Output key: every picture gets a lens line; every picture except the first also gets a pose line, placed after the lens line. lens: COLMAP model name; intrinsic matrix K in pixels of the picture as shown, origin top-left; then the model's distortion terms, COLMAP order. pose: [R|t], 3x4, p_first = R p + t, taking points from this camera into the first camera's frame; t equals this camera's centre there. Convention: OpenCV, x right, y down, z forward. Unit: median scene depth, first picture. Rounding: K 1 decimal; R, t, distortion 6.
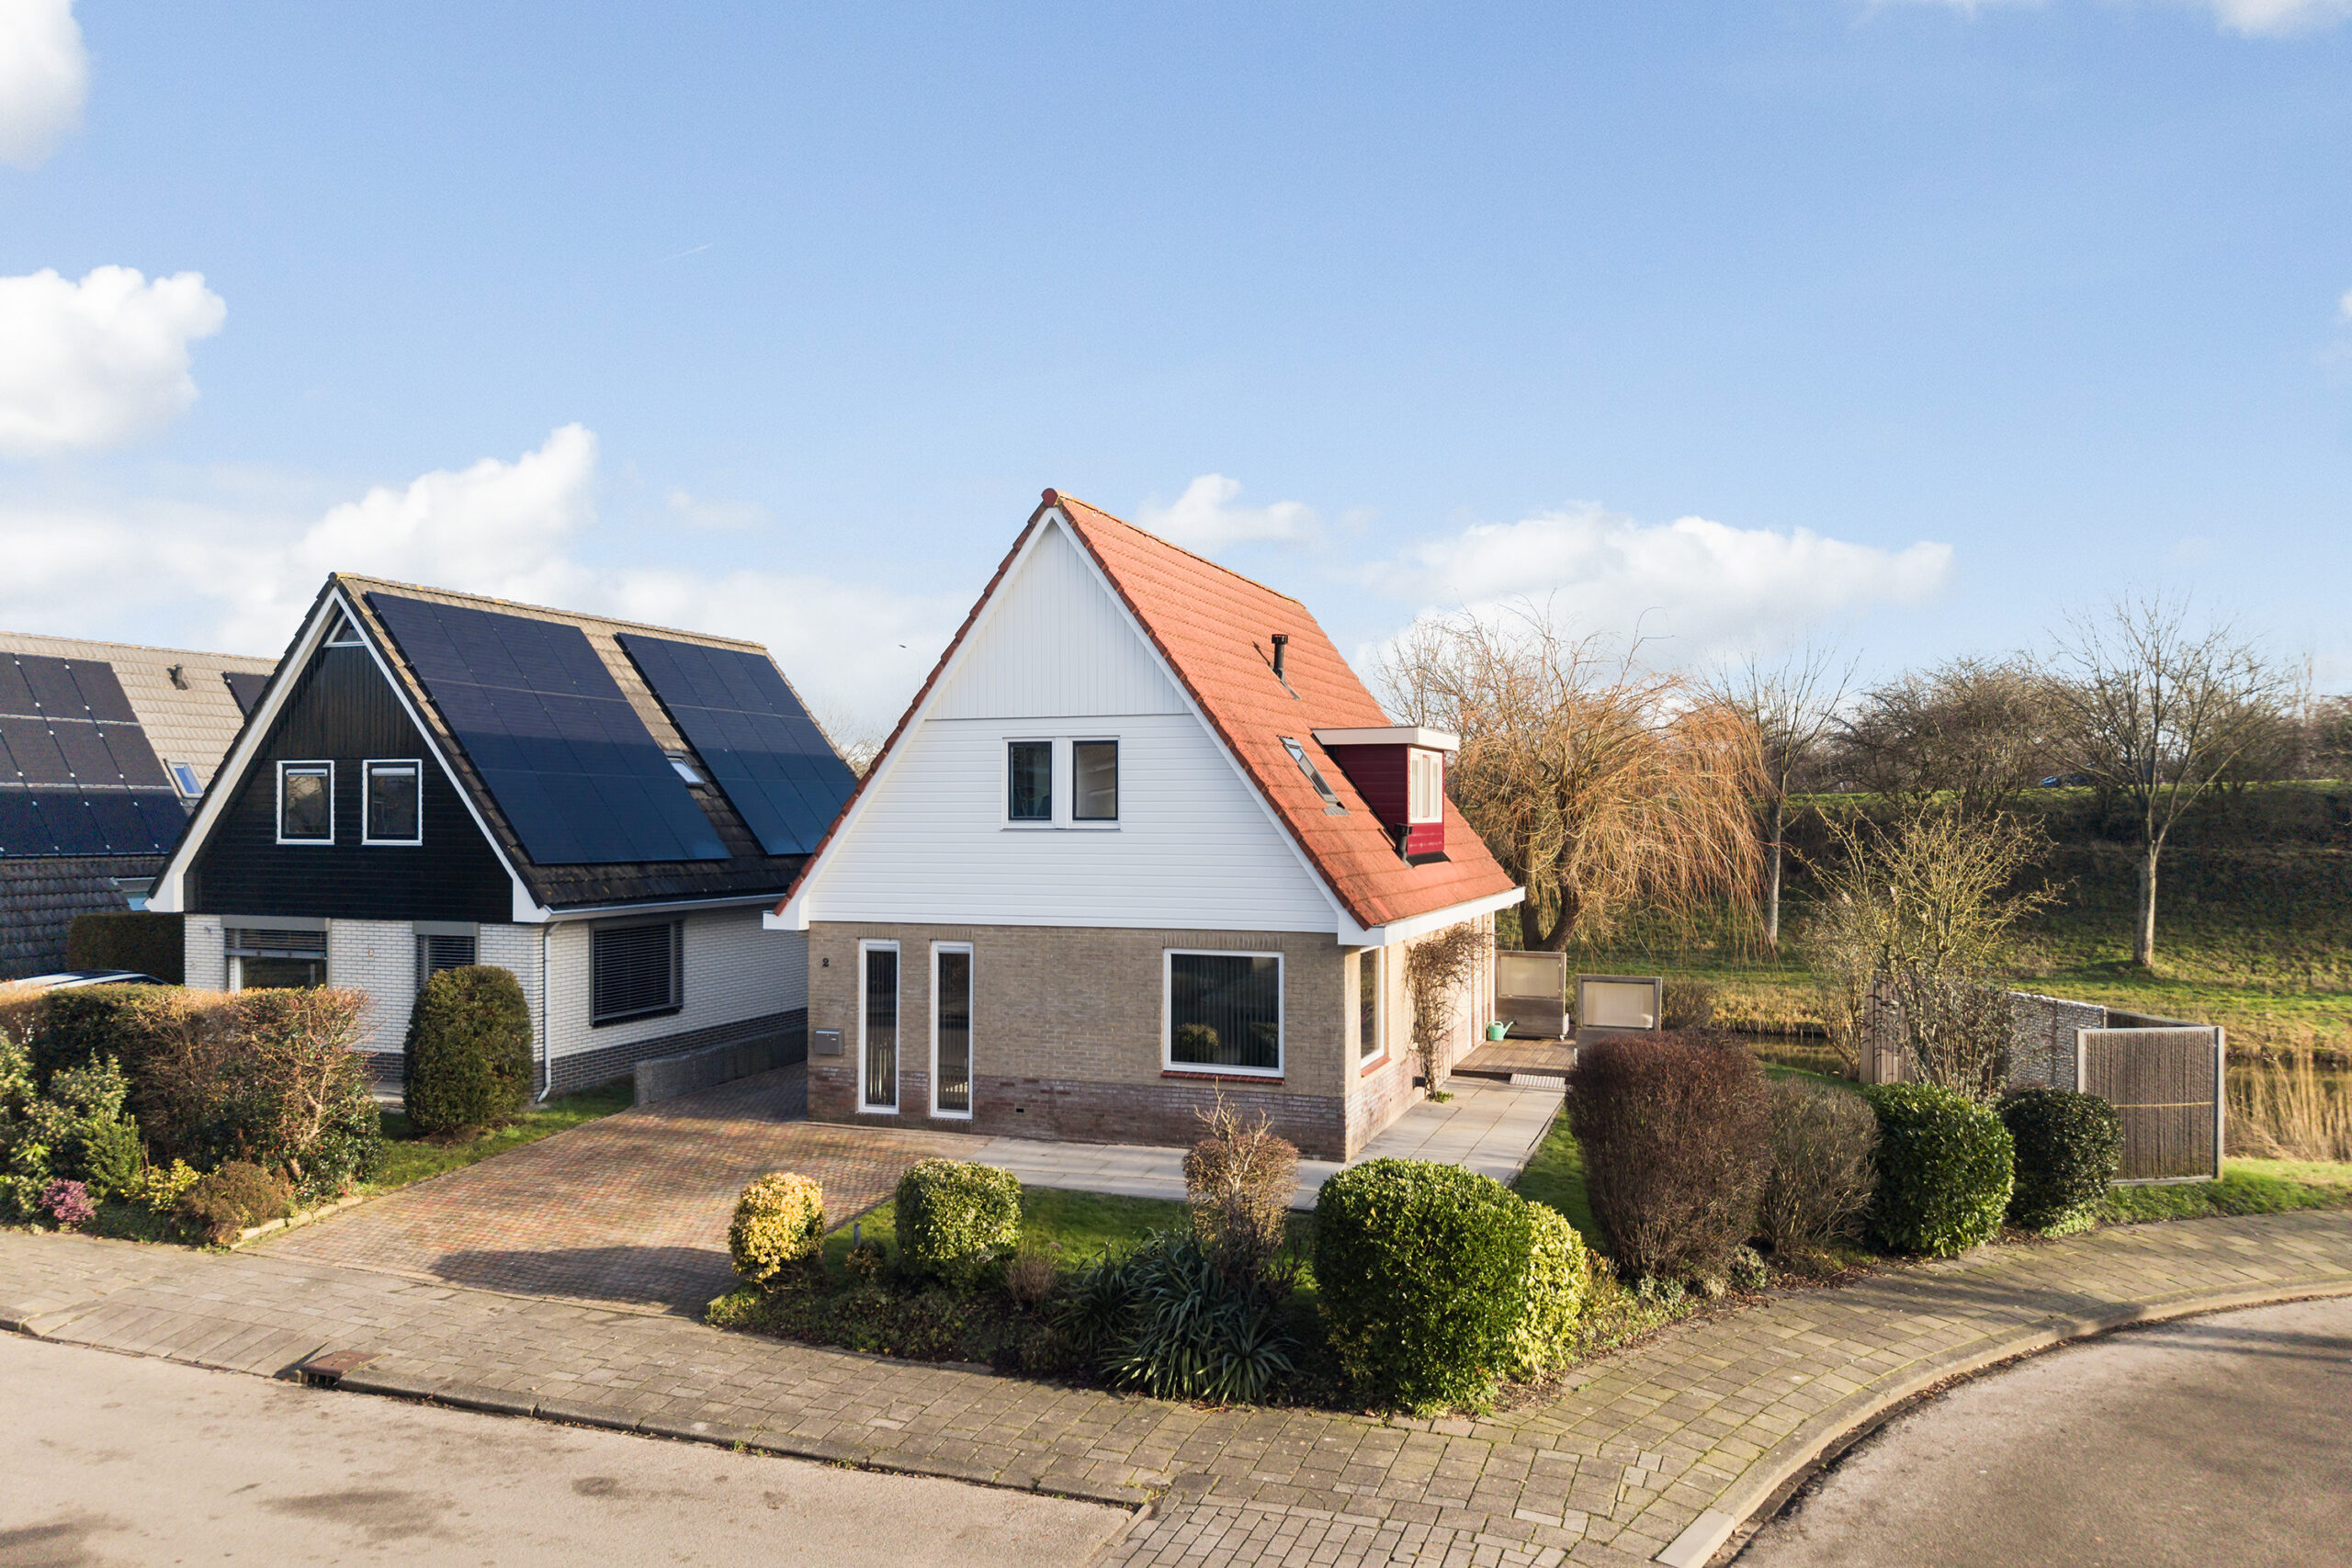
lens RADIAL K [[1585.5, 0, 1175.4], [0, 1585.5, 776.5], [0, 0, 1]] dist [0.007170, -0.001103]
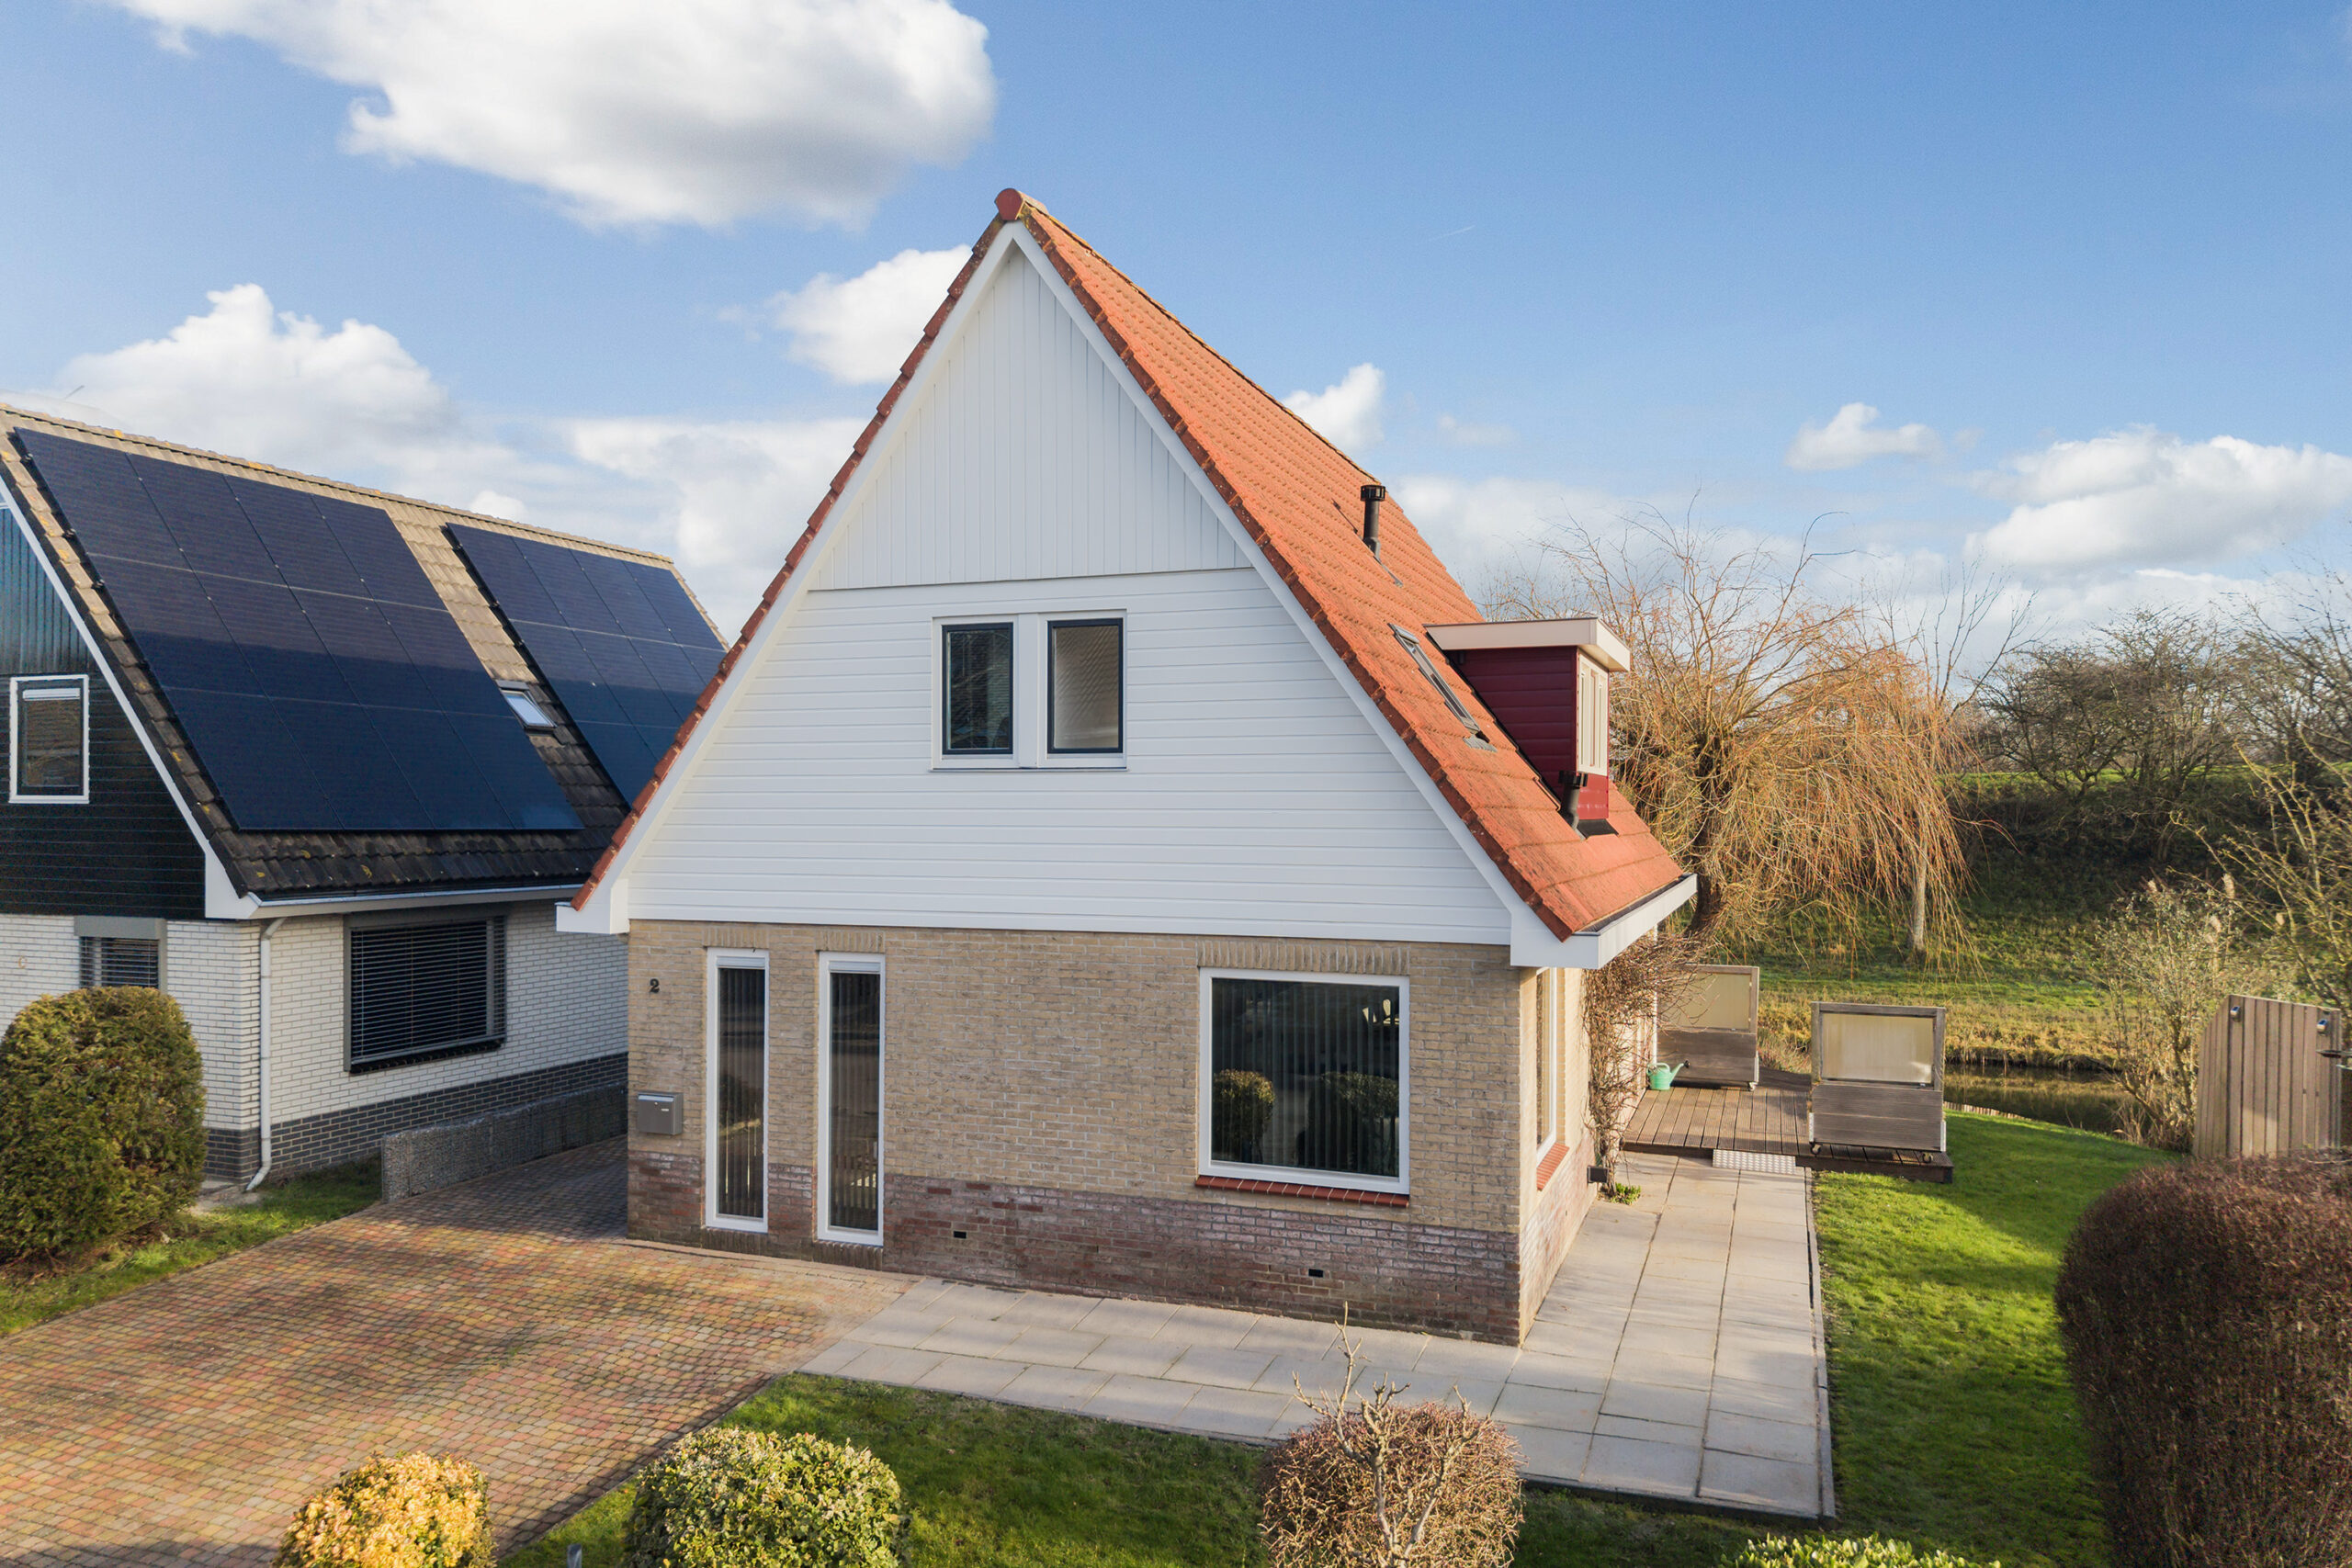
lens RADIAL K [[1585.5, 0, 1176.3], [0, 1585.5, 803.7], [0, 0, 1]] dist [0.007170, -0.001103]
pose [[0.999933, 0.003256, -0.011122, -0.009017], [-0.003035, 0.999798, 0.019872, 0.032958], [0.011185, -0.019837, 0.999741, 0.382395]]
